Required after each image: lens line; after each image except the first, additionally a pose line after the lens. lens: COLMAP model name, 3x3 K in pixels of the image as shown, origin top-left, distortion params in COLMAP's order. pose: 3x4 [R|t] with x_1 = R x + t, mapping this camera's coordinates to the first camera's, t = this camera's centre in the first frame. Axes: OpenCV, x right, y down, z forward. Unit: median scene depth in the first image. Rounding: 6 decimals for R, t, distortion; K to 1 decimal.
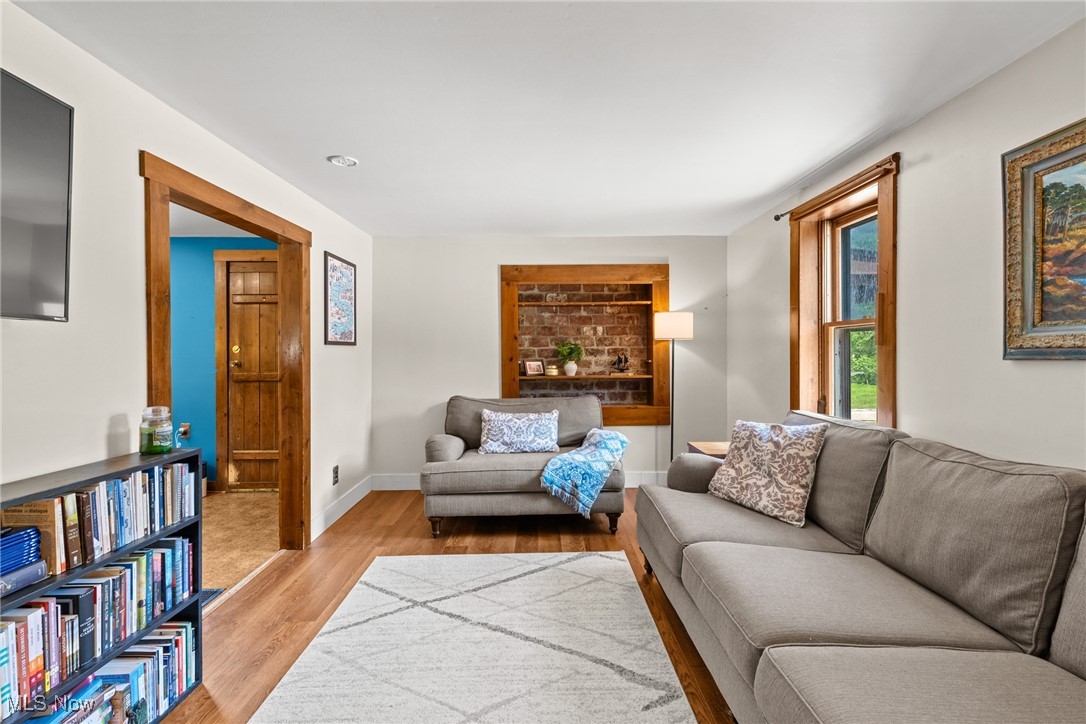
lens RADIAL K [[486.1, 0, 540.7], [0, 486.1, 356.1], [0, 0, 1]] dist [-0.001179, -0.000129]
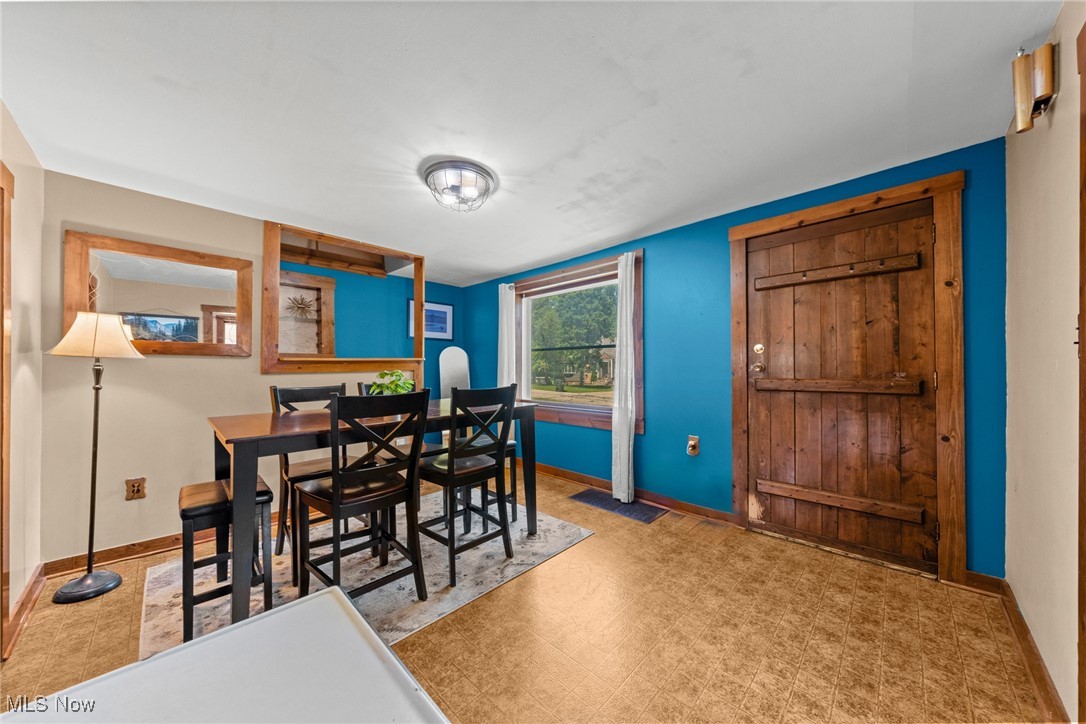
lens RADIAL K [[370.8, 0, 546.8], [0, 370.8, 362.4], [0, 0, 1]] dist [-0.000039, -0.000102]
pose [[0.721658, -0.008849, -0.692193, -0.789214], [0.000245, 0.999921, -0.012528, 0.025704], [0.692250, 0.008871, 0.721604, 0.577645]]
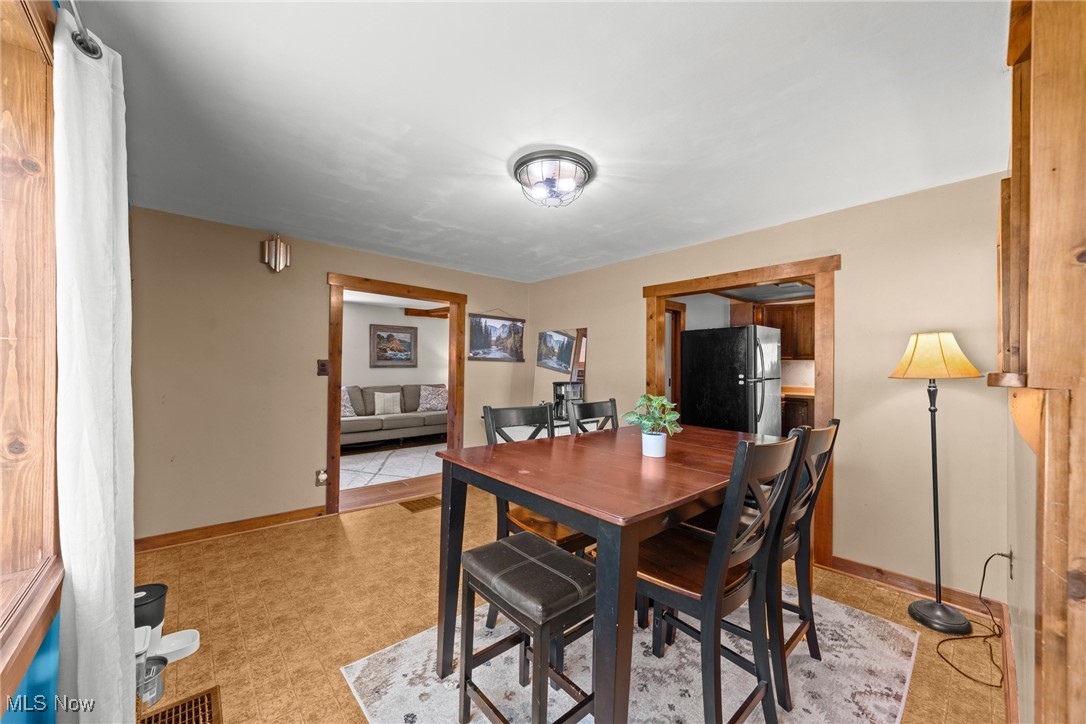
lens RADIAL K [[402.2, 0, 545.6], [0, 402.2, 364.9], [0, 0, 1]] dist [0.000619, 0.000255]
pose [[-0.667185, -0.000118, 0.744892, -2.114028], [-0.001413, 0.999998, -0.001106, -0.012822], [-0.744890, -0.001790, -0.667184, 1.597005]]
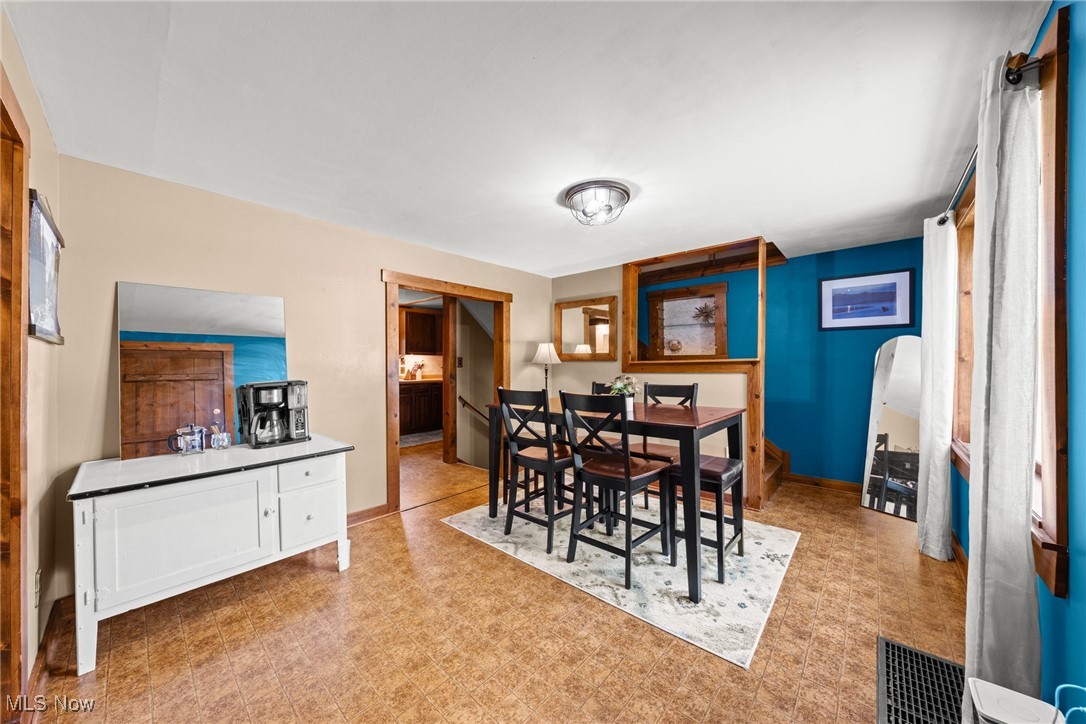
lens RADIAL K [[372.1, 0, 536.1], [0, 372.1, 381.0], [0, 0, 1]] dist [-0.001889, -0.000156]
pose [[-0.672777, 0.037714, -0.738884, -0.773583], [0.002134, 0.998795, 0.049038, 0.003809], [0.739843, 0.031415, -0.672046, 1.539167]]
